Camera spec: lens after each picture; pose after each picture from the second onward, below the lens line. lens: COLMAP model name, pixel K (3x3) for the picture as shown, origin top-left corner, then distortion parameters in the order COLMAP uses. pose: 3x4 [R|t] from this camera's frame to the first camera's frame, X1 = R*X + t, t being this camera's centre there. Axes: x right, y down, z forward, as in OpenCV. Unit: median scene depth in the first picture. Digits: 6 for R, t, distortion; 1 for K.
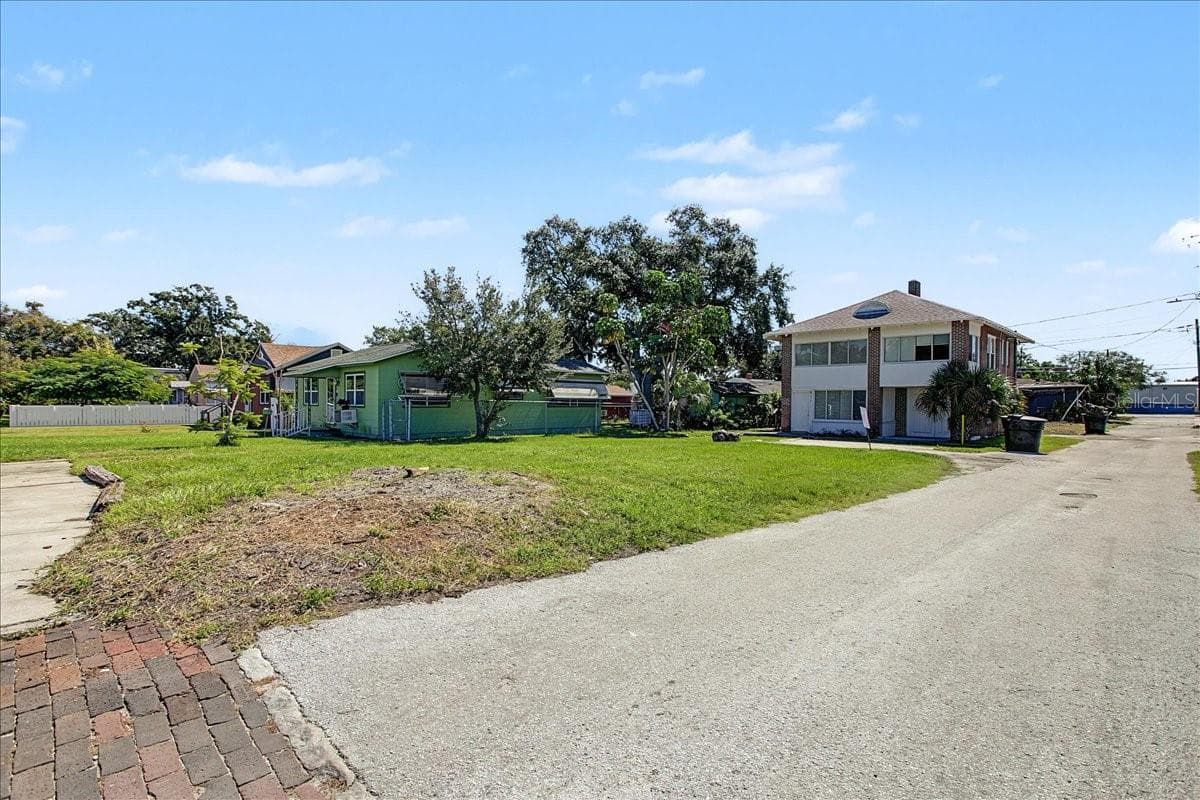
lens RADIAL K [[572.1, 0, 601.2], [0, 572.1, 404.3], [0, 0, 1]] dist [-0.005318, -0.000308]
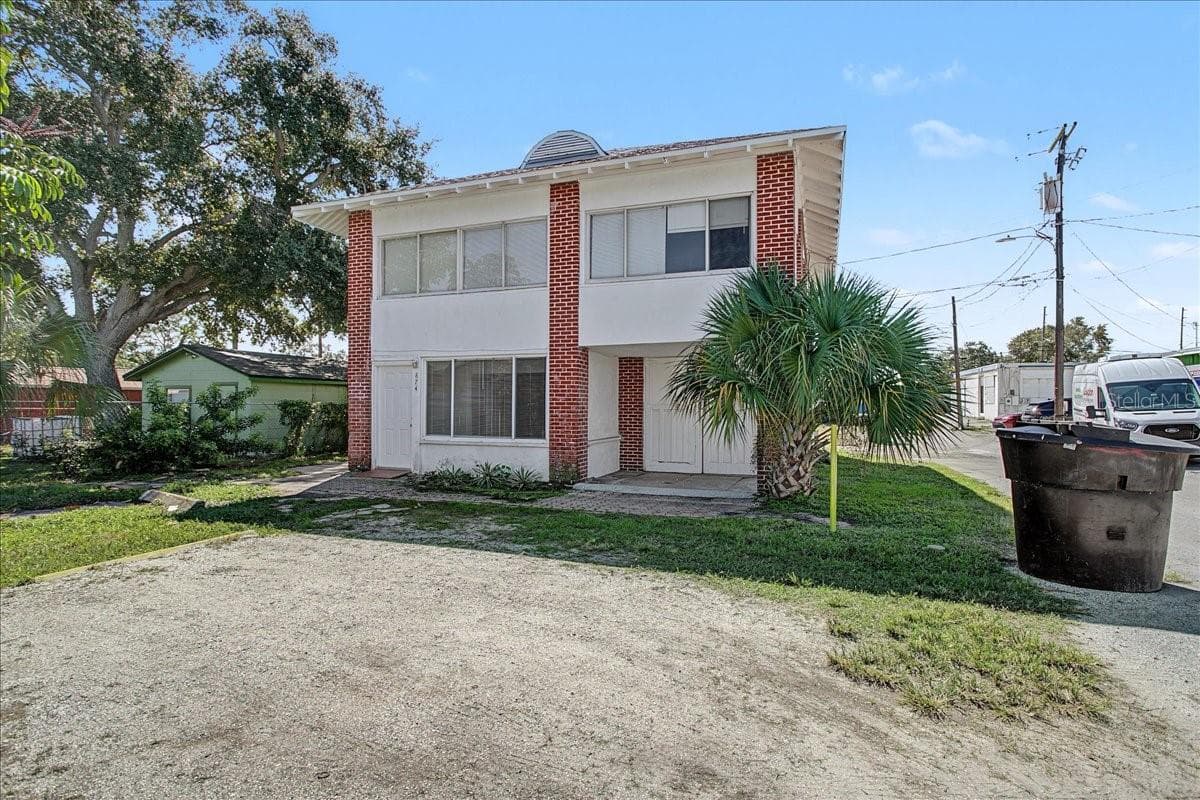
lens RADIAL K [[572.1, 0, 601.2], [0, 572.1, 404.3], [0, 0, 1]] dist [-0.005318, -0.000308]
pose [[0.904610, -0.000426, 0.426240, 0.341702], [0.003235, 0.999978, -0.005868, 0.008268], [-0.426228, 0.006687, 0.904591, 0.656843]]
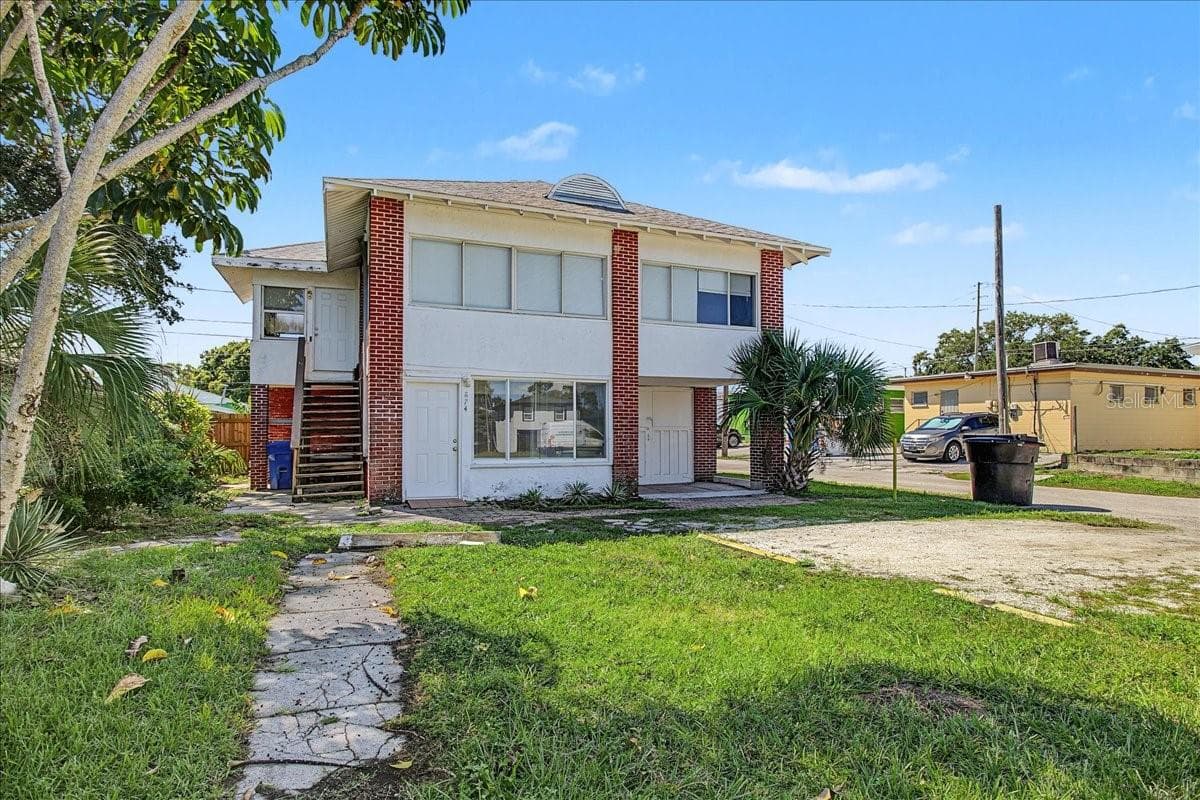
lens RADIAL K [[671.7, 0, 601.4], [0, 671.7, 420.2], [0, 0, 1]] dist [-0.003454, -0.000292]
pose [[0.372146, 0.006749, 0.928150, 0.020162], [0.003084, 0.999959, -0.008507, 0.005800], [-0.928169, 0.006029, 0.372110, 0.831677]]
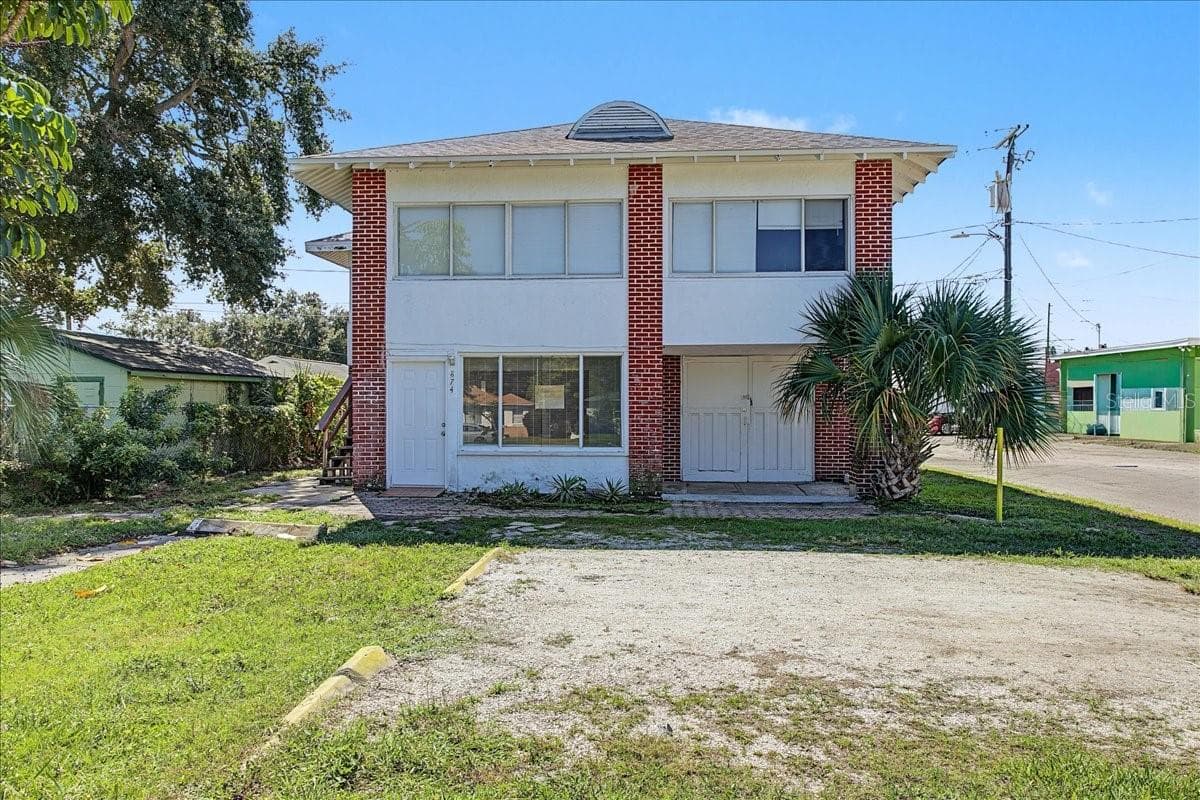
lens RADIAL K [[743.3, 0, 600.8], [0, 743.3, 409.4], [0, 0, 1]] dist [0.003418, -0.002710]
pose [[0.757537, -0.006271, 0.652762, 0.174459], [0.005322, 0.999980, 0.003430, 0.005017], [-0.652771, 0.000876, 0.757555, 0.686178]]
